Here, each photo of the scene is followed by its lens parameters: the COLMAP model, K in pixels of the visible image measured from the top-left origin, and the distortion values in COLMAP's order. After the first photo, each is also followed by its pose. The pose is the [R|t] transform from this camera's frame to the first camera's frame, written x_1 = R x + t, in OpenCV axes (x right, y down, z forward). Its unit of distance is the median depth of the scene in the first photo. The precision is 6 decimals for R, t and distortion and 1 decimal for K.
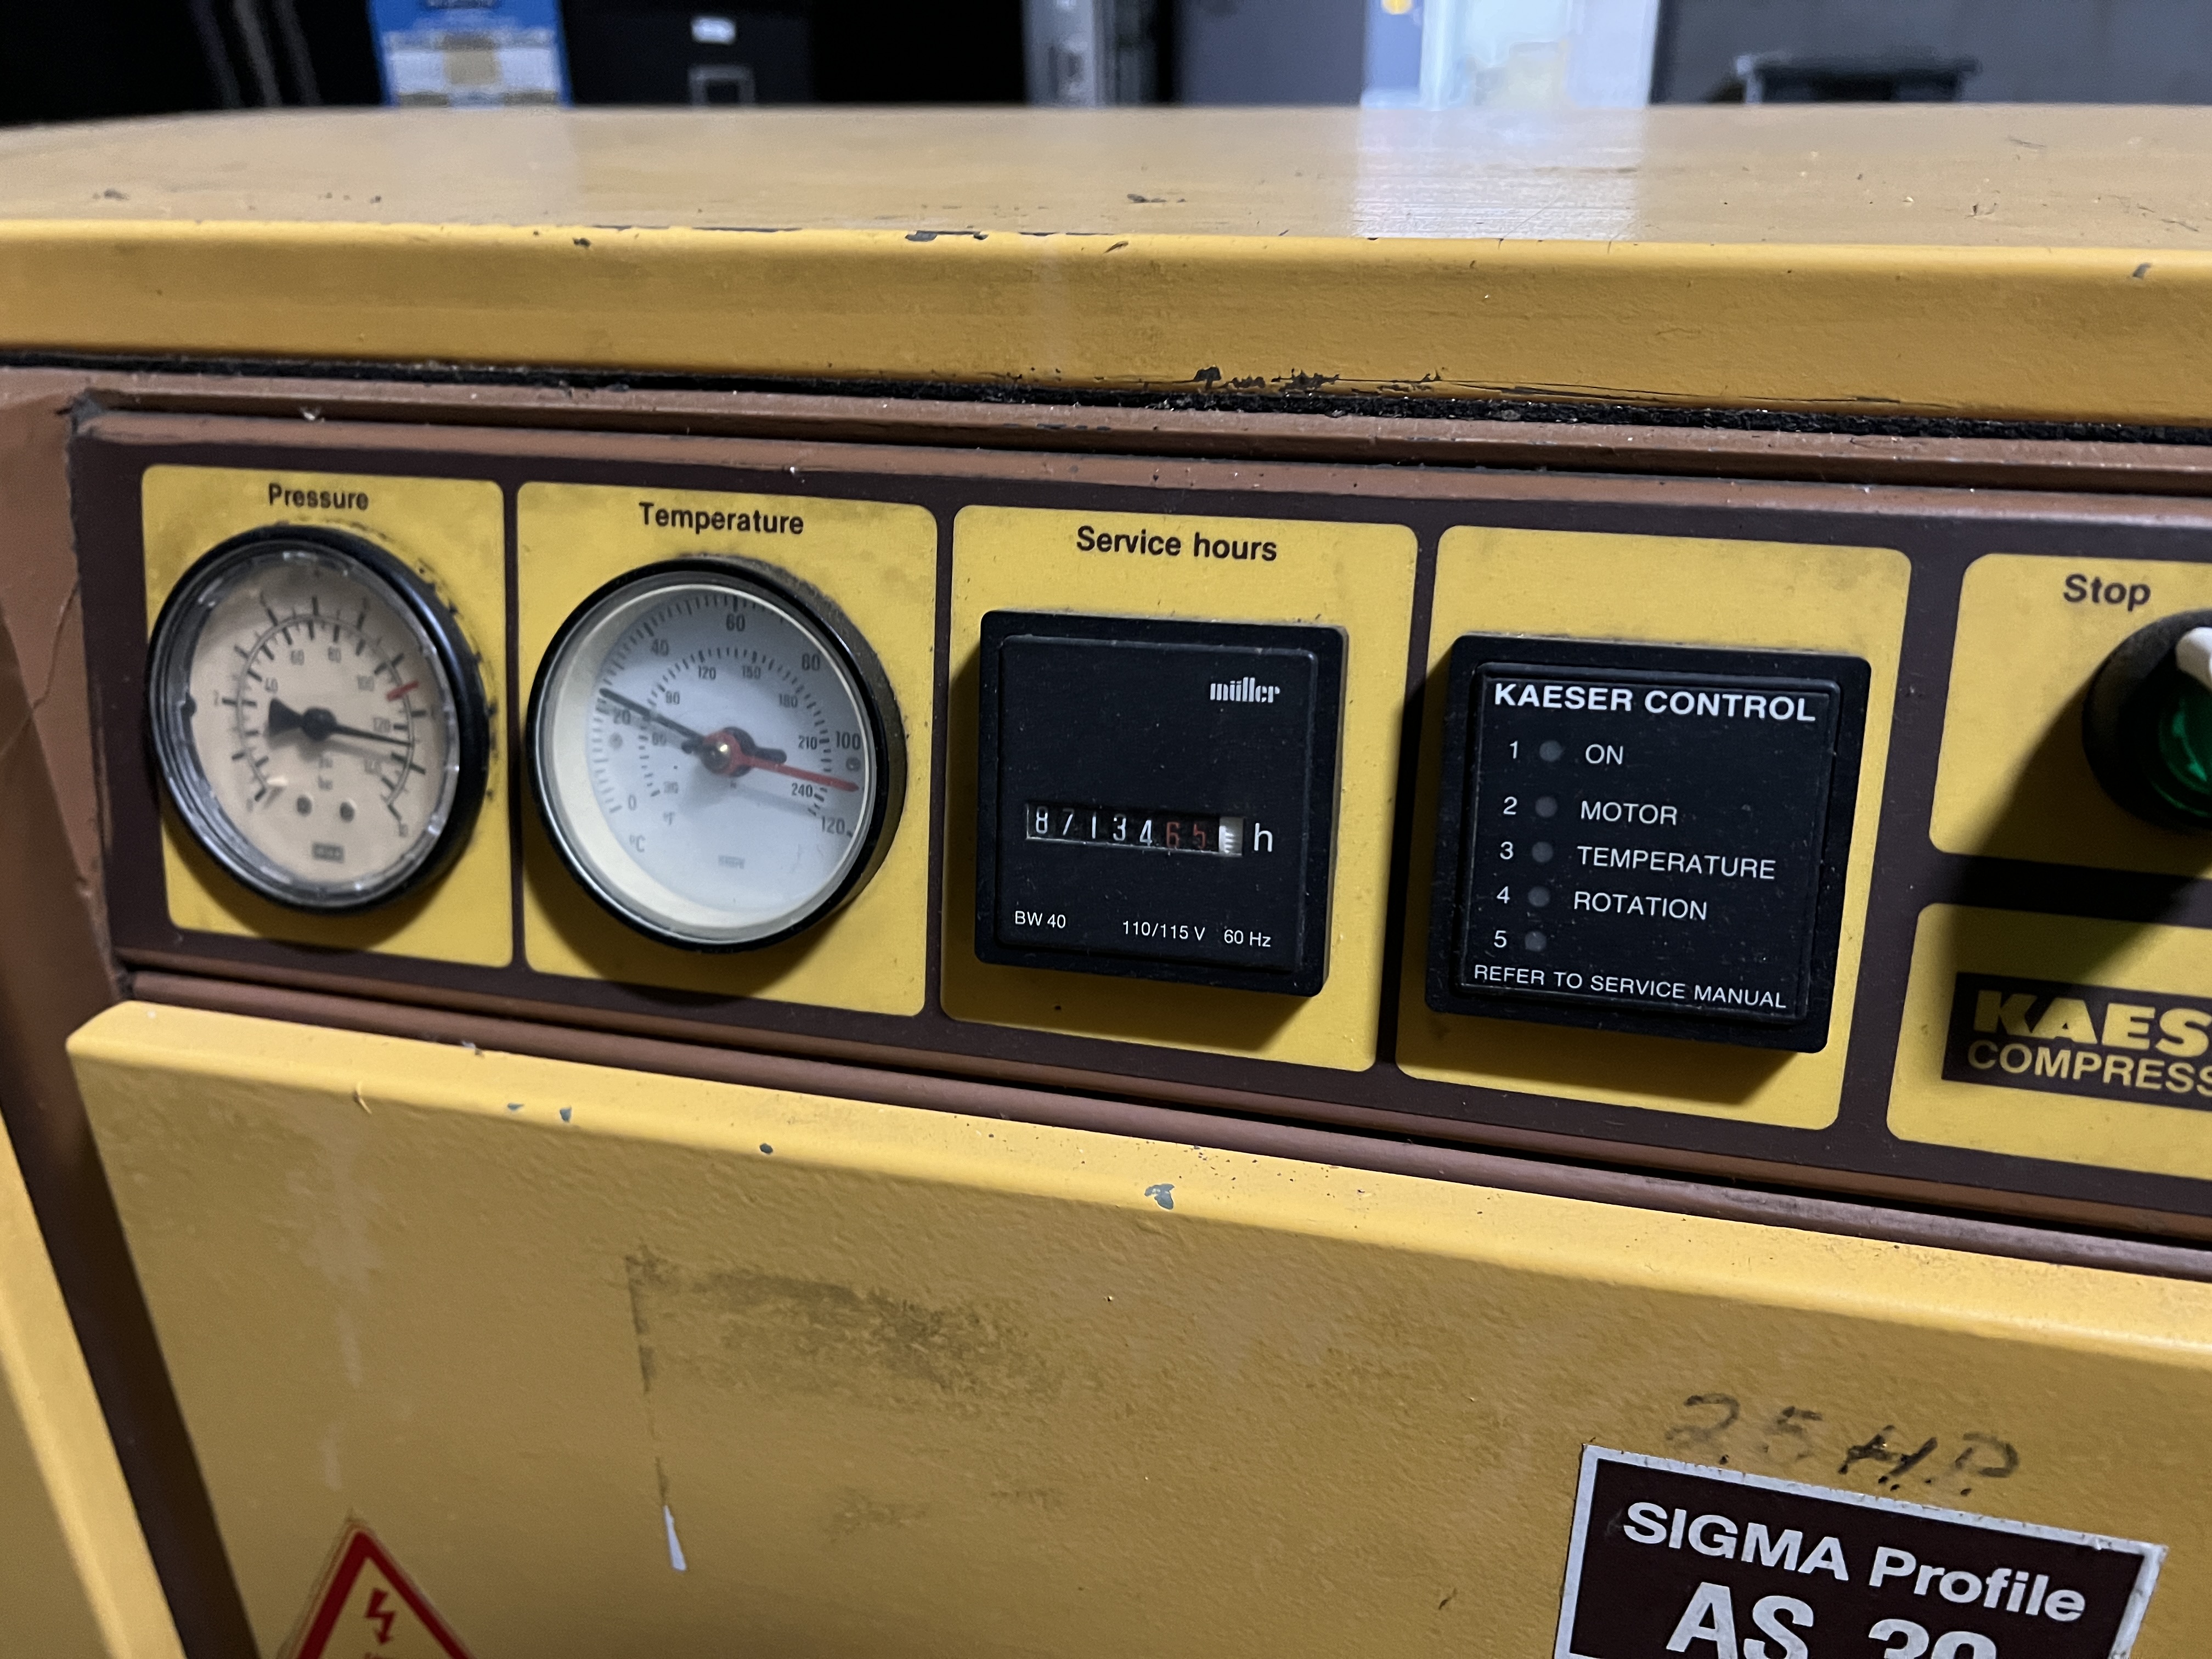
lens RADIAL K [[1667.8, 0, 1217.1], [0, 1667.8, 912.0], [0, 0, 1]] dist [0.050182, -0.069710]
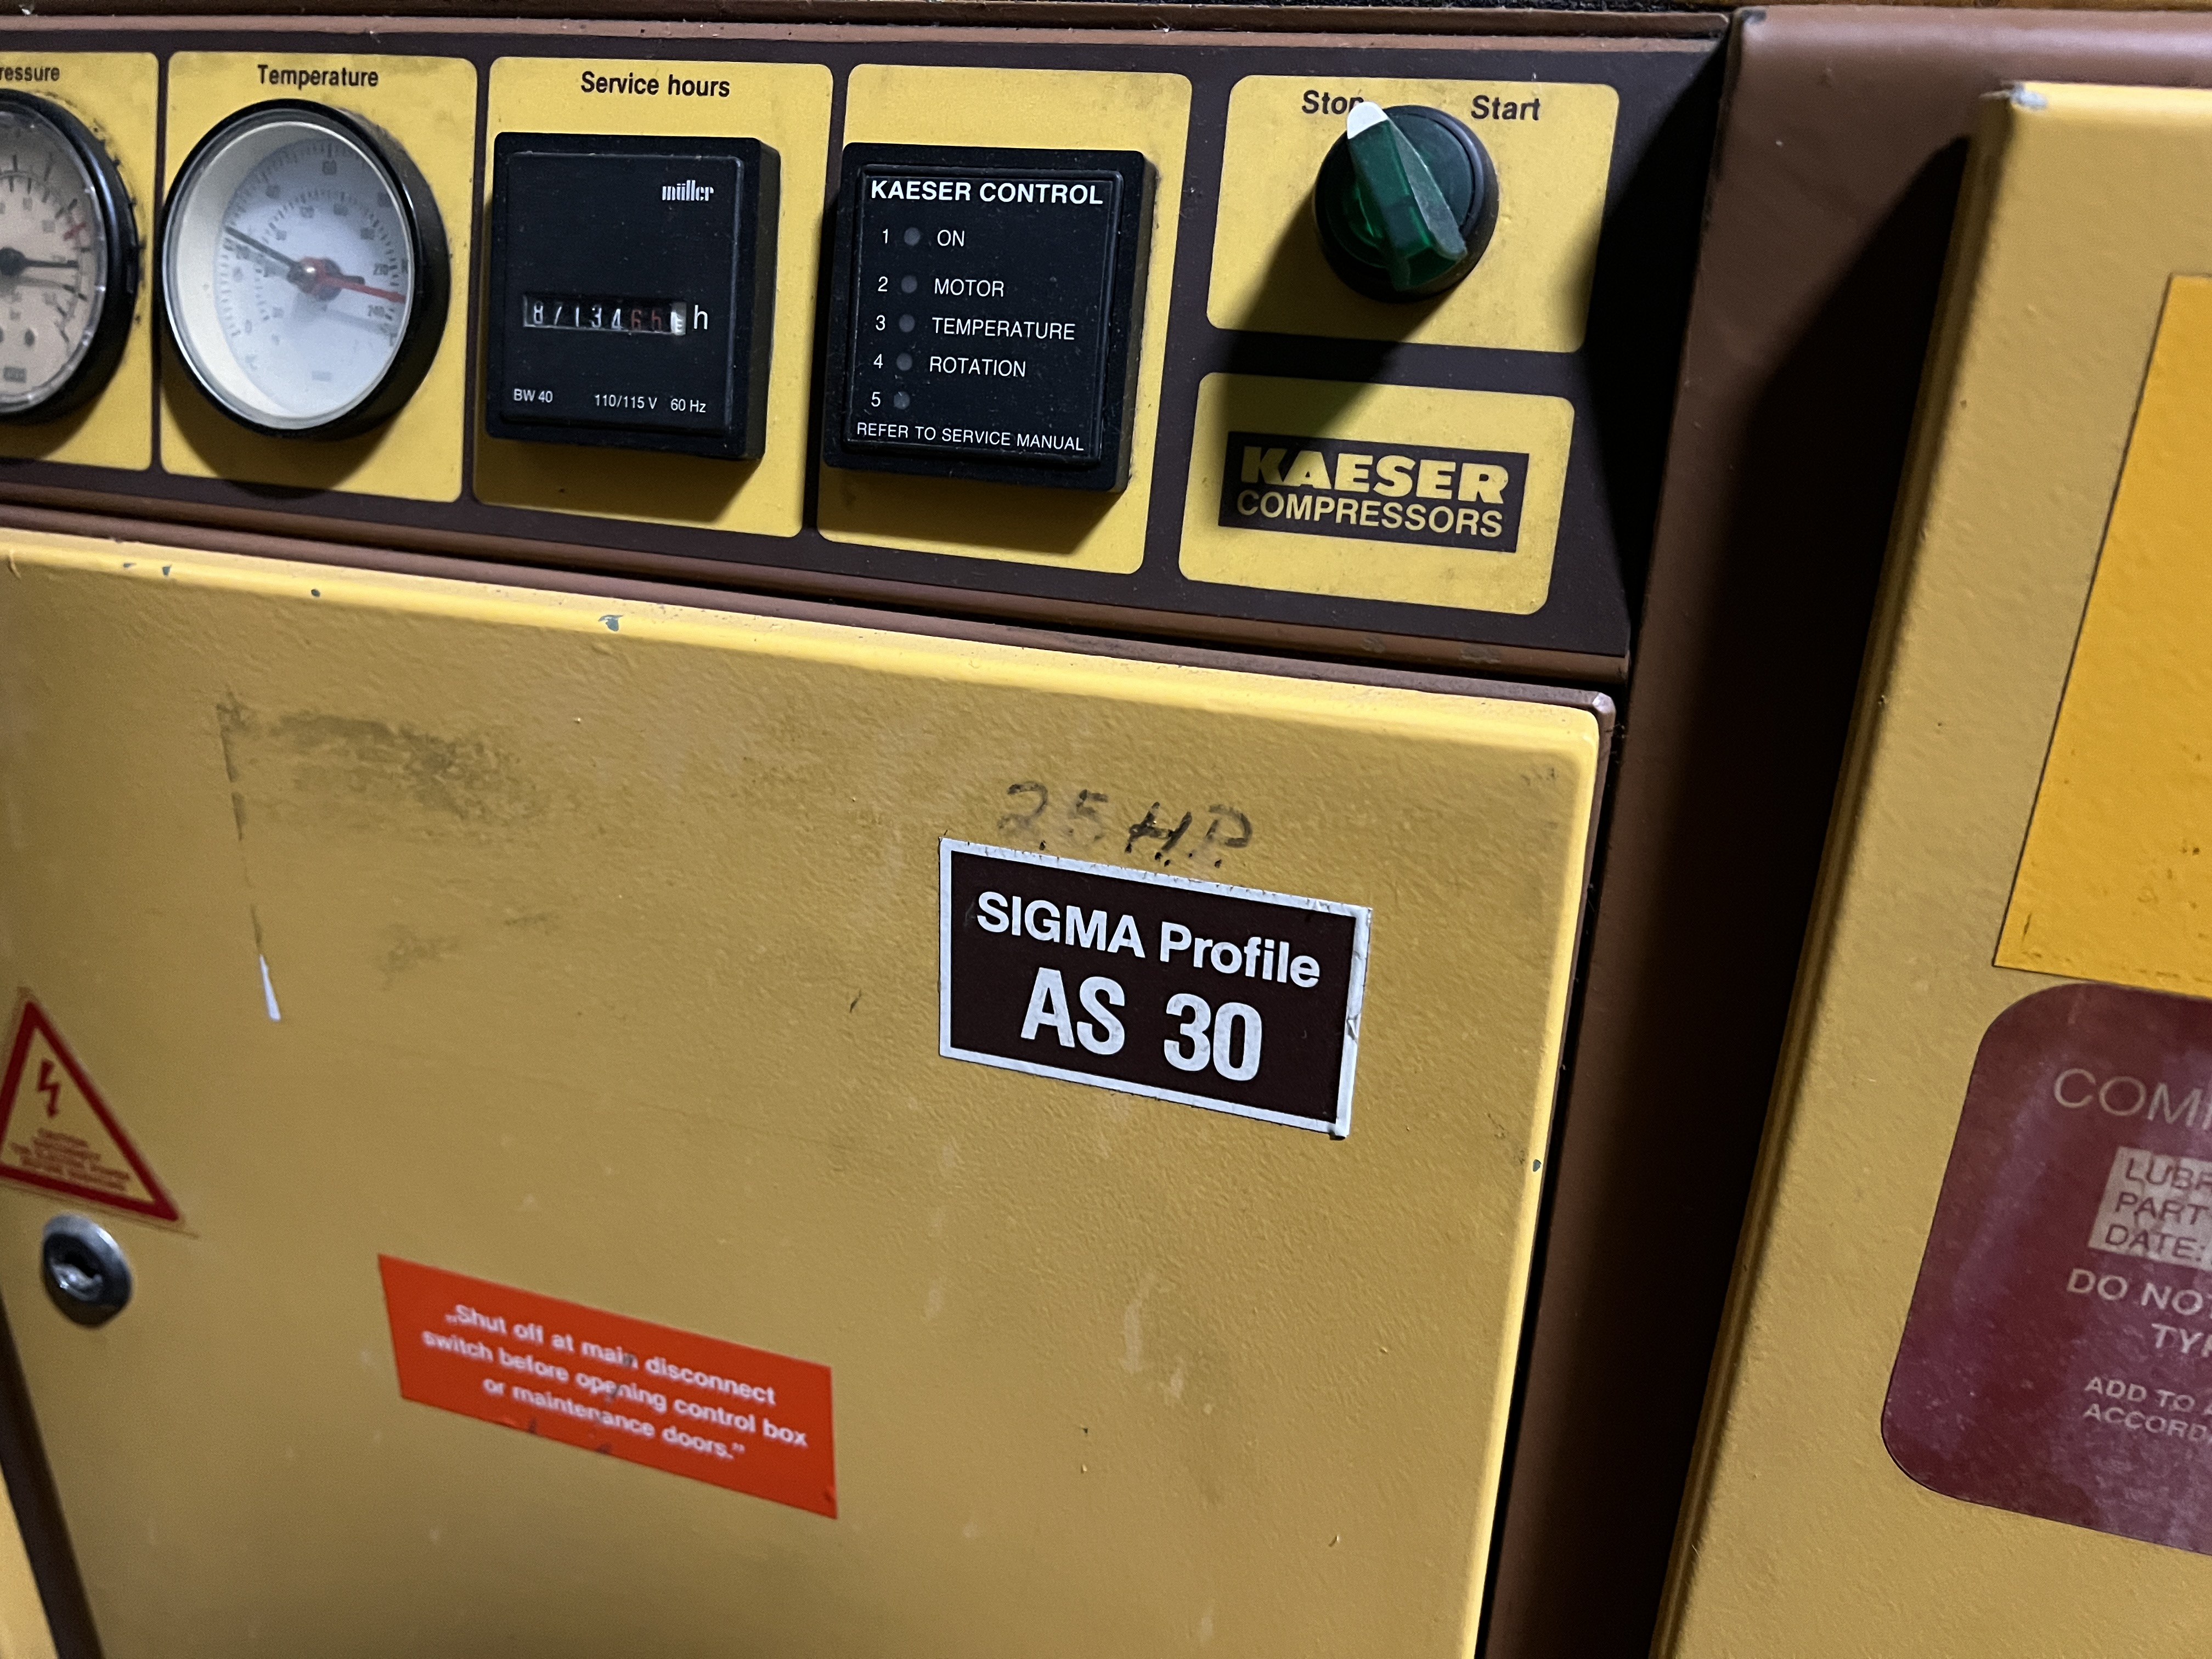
lens RADIAL K [[1667.8, 0, 1109.9], [0, 1667.8, 826.7], [0, 0, 1]] dist [0.050182, -0.069710]
pose [[0.997588, 0.058664, -0.037107, 0.376849], [-0.059702, 0.997837, -0.027507, 0.327488], [0.035413, 0.029656, 0.998933, -0.191865]]
